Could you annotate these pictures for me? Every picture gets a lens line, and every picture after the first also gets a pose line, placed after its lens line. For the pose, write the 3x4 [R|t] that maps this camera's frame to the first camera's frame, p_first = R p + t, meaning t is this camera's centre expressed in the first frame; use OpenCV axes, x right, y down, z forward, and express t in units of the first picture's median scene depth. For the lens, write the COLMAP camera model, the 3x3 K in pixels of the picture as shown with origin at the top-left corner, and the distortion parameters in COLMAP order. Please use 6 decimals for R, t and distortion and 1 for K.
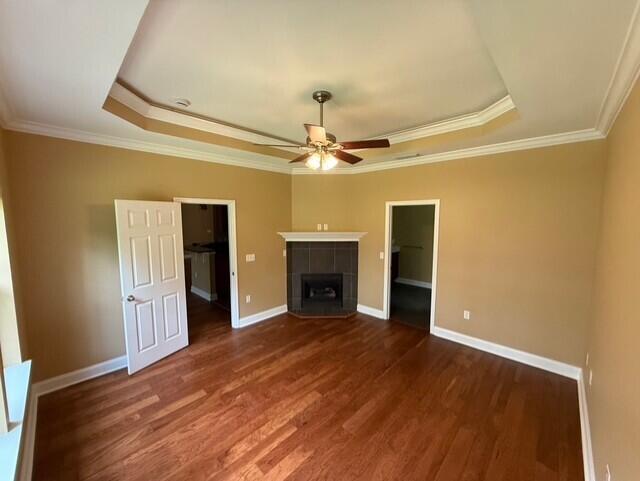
lens RADIAL K [[257.3, 0, 319.6], [0, 257.3, 241.3], [0, 0, 1]] dist [-0.007043, 0.000390]
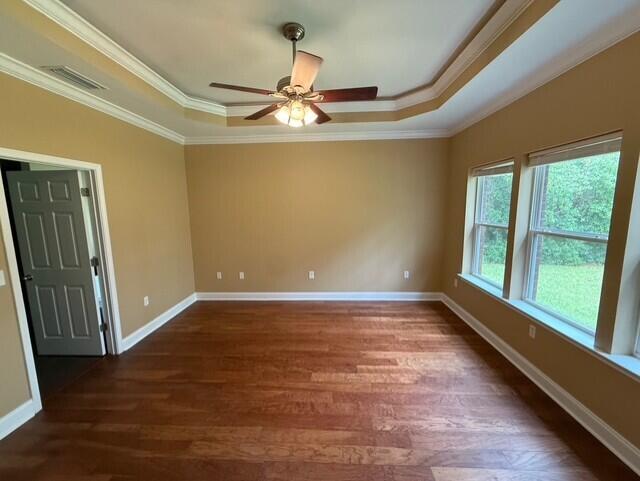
lens RADIAL K [[257.3, 0, 317.9], [0, 257.3, 239.6], [0, 0, 1]] dist [-0.007043, 0.000390]
pose [[-0.663327, -0.089383, 0.742972, -0.660087], [0.087205, 0.976844, 0.195376, -0.067075], [-0.743231, 0.194389, -0.640172, 1.477037]]
